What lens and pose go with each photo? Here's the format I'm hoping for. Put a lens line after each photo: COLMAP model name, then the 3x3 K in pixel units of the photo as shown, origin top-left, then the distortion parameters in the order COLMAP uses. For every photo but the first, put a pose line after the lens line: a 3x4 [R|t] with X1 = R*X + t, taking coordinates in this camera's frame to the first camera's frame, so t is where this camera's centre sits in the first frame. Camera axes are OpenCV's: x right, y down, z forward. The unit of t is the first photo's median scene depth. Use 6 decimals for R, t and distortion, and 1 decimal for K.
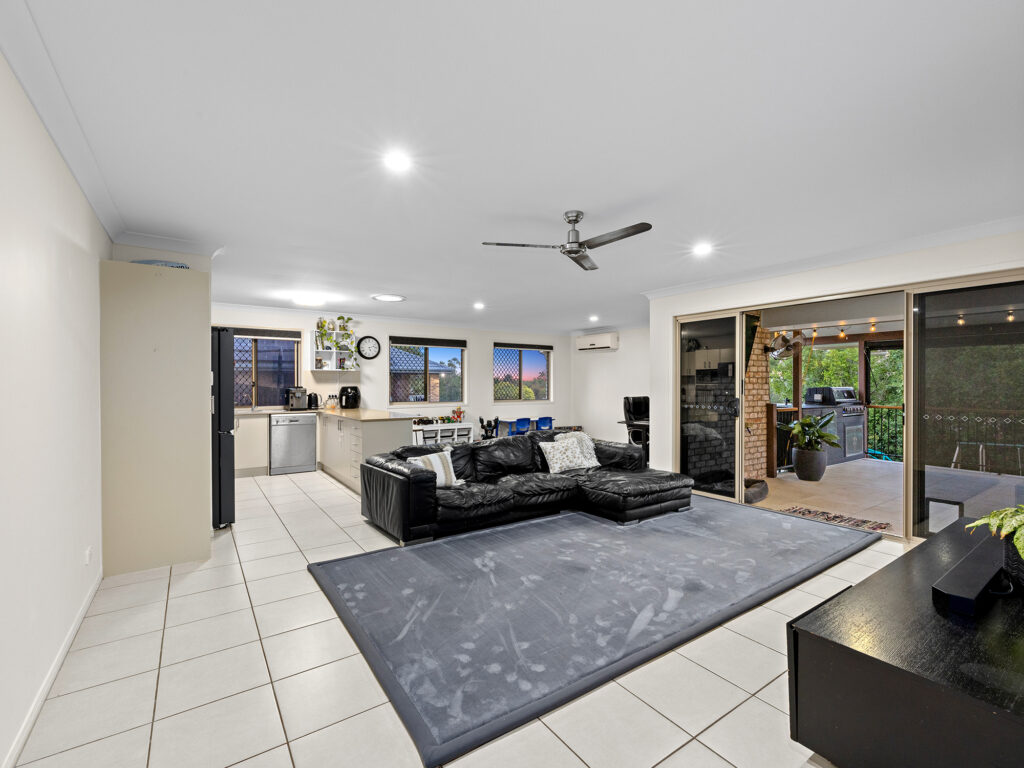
lens RADIAL K [[461.2, 0, 508.5], [0, 461.2, 385.3], [0, 0, 1]] dist [-0.003604, -0.000012]
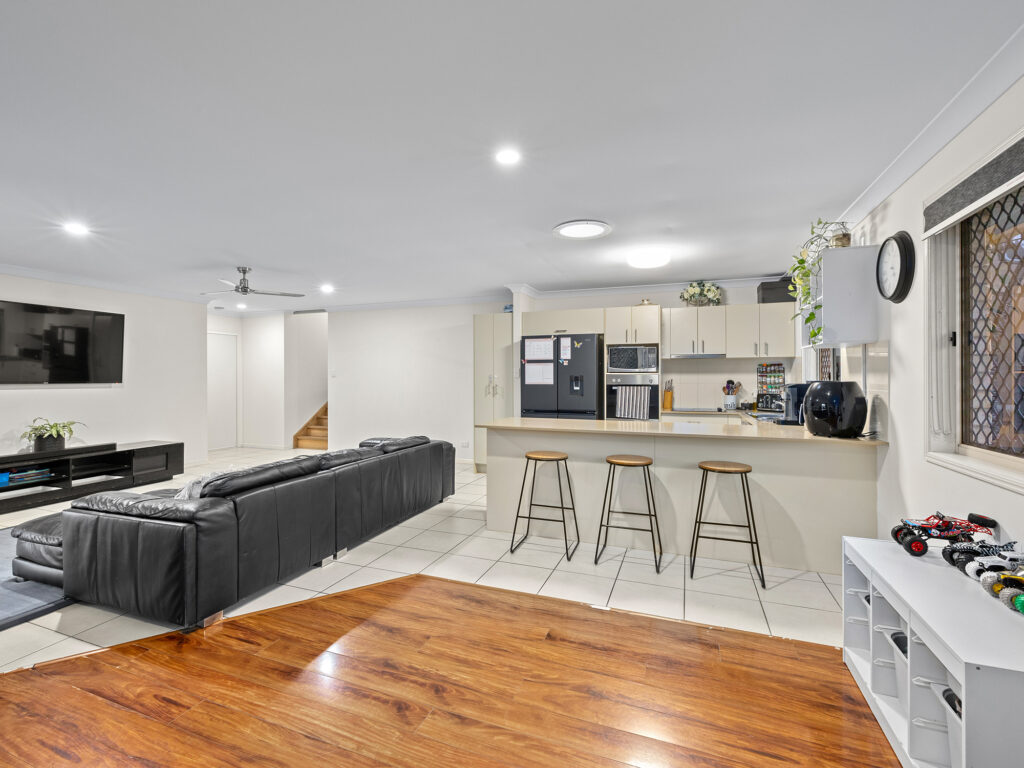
lens RADIAL K [[461.2, 0, 510.8], [0, 461.2, 374.3], [0, 0, 1]] dist [-0.003604, -0.000012]
pose [[-0.822576, -0.003666, -0.568643, 0.123822], [-0.003209, 0.999993, -0.001804, -0.003494], [0.568646, 0.000341, -0.822582, 1.198956]]
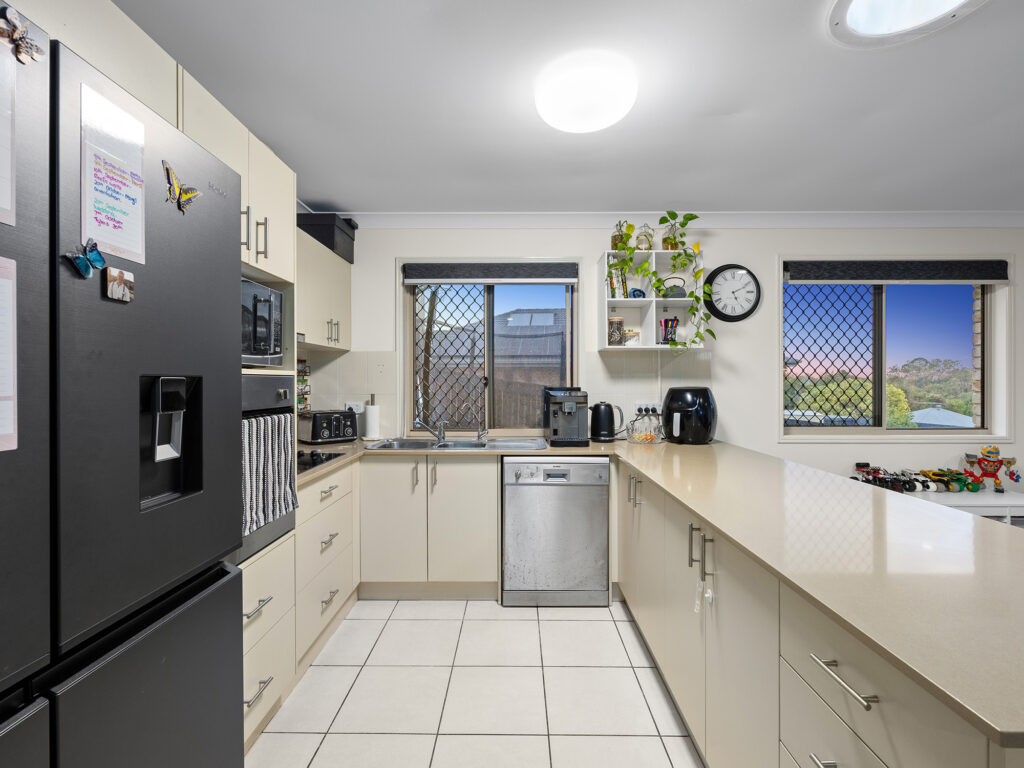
lens RADIAL K [[461.2, 0, 516.1], [0, 461.2, 382.4], [0, 0, 1]] dist [-0.003604, -0.000012]
pose [[0.821850, 0.000288, -0.569703, -0.244084], [-0.001148, 0.999999, -0.001151, -0.001441], [0.569702, 0.001600, 0.821850, 0.595192]]
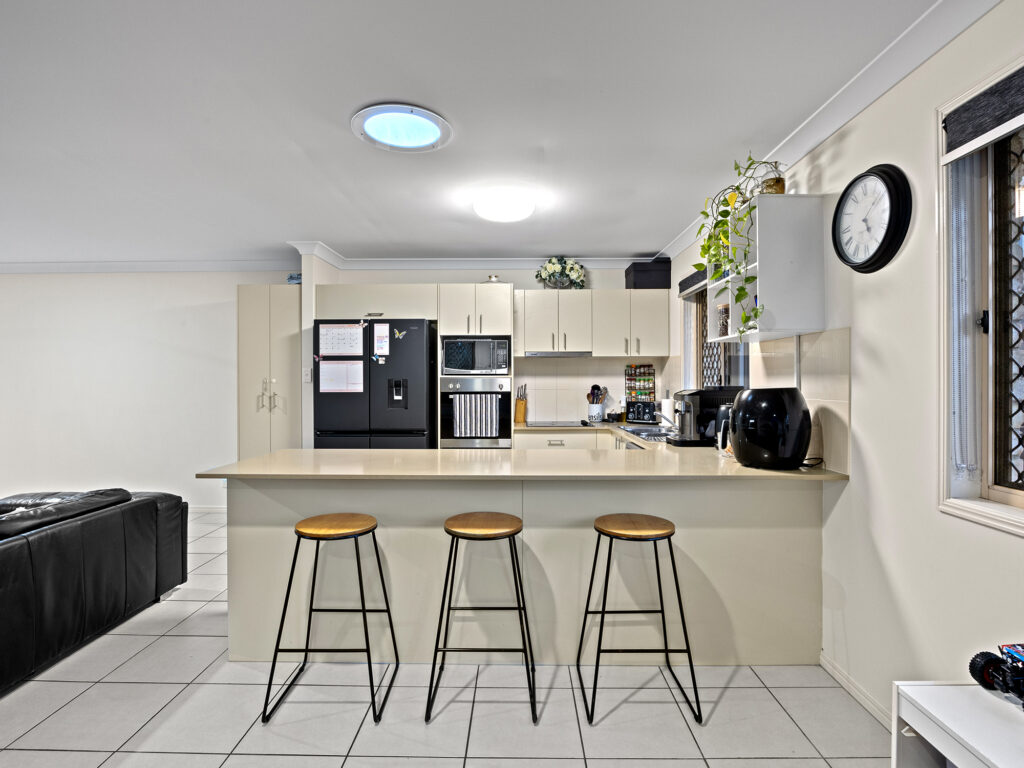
lens RADIAL K [[498.0, 0, 512.6], [0, 498.0, 378.6], [0, 0, 1]] dist [-0.020329, -0.001100]
pose [[-0.572081, -0.002688, -0.820192, -0.006277], [-0.002640, 0.999995, -0.001436, -0.003527], [0.820193, 0.001344, -0.572086, 1.068048]]
